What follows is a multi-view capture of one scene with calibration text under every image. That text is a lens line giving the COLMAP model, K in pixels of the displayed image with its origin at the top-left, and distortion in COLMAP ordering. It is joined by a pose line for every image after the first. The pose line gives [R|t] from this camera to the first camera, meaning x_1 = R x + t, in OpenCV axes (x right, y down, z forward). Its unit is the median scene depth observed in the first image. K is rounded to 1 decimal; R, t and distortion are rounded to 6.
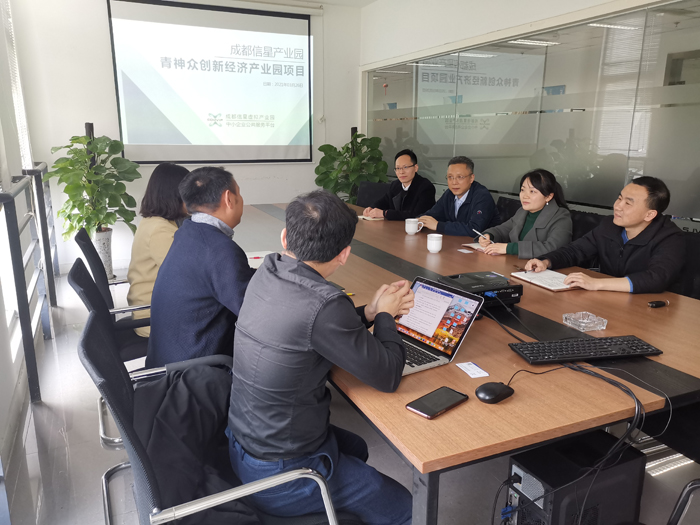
lens RADIAL K [[548.7, 0, 350.0], [0, 548.7, 262.5], [0, 0, 1]] dist [0.042359, -0.008746]
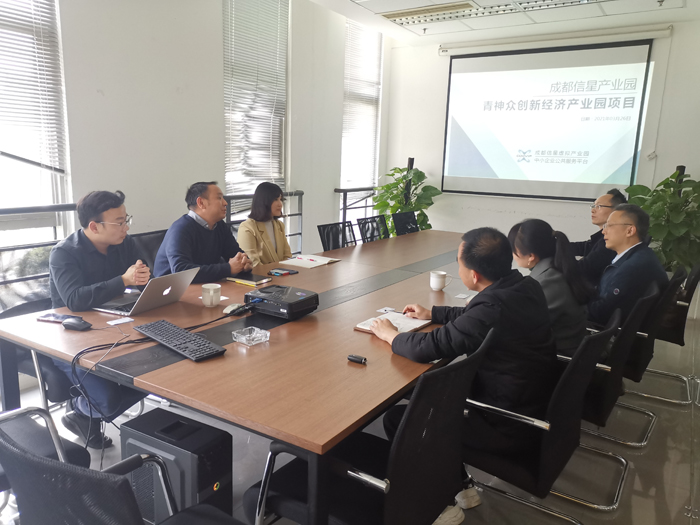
lens RADIAL K [[548.7, 0, 350.0], [0, 548.7, 262.5], [0, 0, 1]] dist [0.042359, -0.008746]
pose [[0.554086, 0.168177, -0.815295, 0.476394], [-0.221297, 0.973898, 0.050497, -0.043975], [0.802507, 0.152443, 0.576840, 0.171618]]
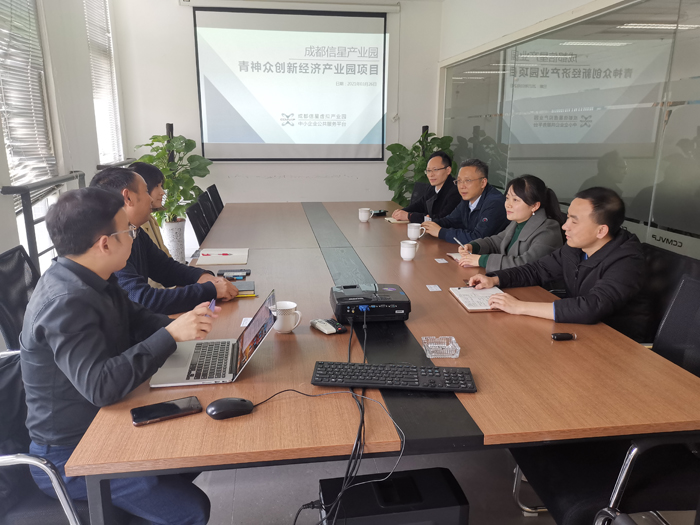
lens RADIAL K [[548.7, 0, 350.0], [0, 548.7, 262.5], [0, 0, 1]] dist [0.042359, -0.008746]
pose [[0.959777, 0.065999, -0.272895, 0.178097], [-0.064299, 0.997815, 0.015176, -0.012346], [0.273300, 0.002981, 0.961924, 0.031301]]
